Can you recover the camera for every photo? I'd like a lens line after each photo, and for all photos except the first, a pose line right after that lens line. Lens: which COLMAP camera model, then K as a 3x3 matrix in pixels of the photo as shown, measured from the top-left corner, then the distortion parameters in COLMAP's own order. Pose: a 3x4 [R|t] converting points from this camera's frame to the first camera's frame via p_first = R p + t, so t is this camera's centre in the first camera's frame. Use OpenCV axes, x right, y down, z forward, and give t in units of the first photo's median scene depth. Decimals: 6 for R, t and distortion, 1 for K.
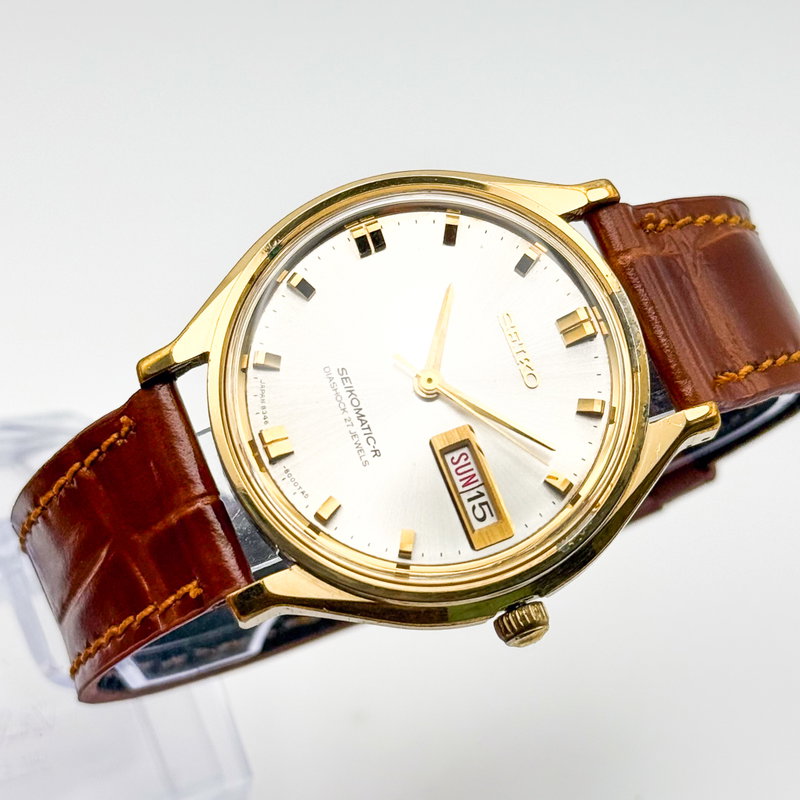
lens RADIAL K [[2206.0, 0, 400.0], [0, 2206.0, 400.0], [0, 0, 1]] dist [-0.028215, 0.990164]
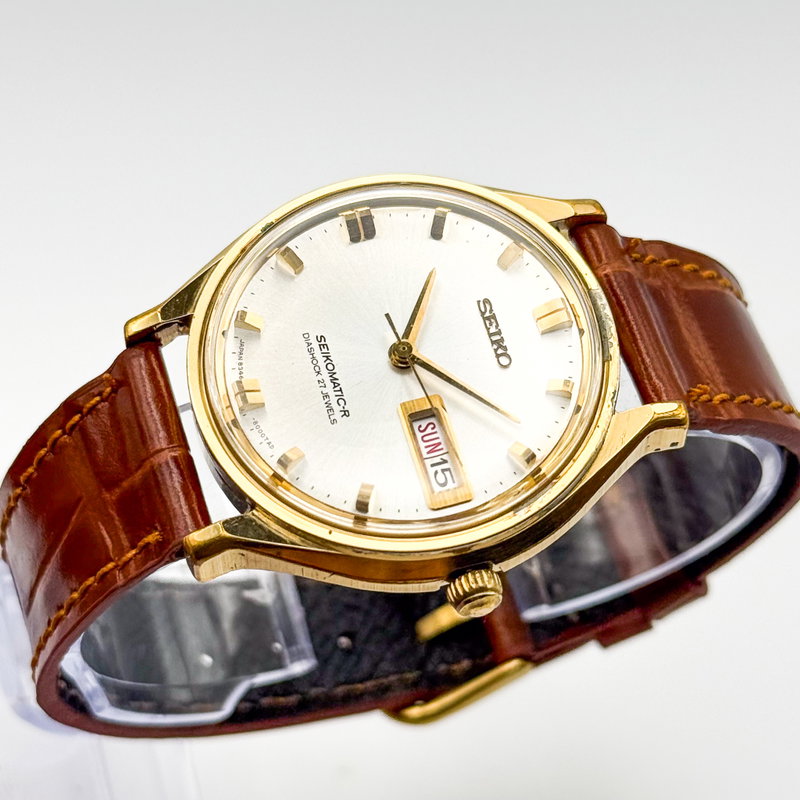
lens RADIAL K [[2206.0, 0, 400.0], [0, 2206.0, 400.0], [0, 0, 1]] dist [-0.028215, 0.990164]
pose [[0.995428, 0.076914, -0.056640, 0.070570], [-0.088146, 0.968115, -0.234486, 0.251060], [0.036798, 0.238406, 0.970468, 0.011237]]
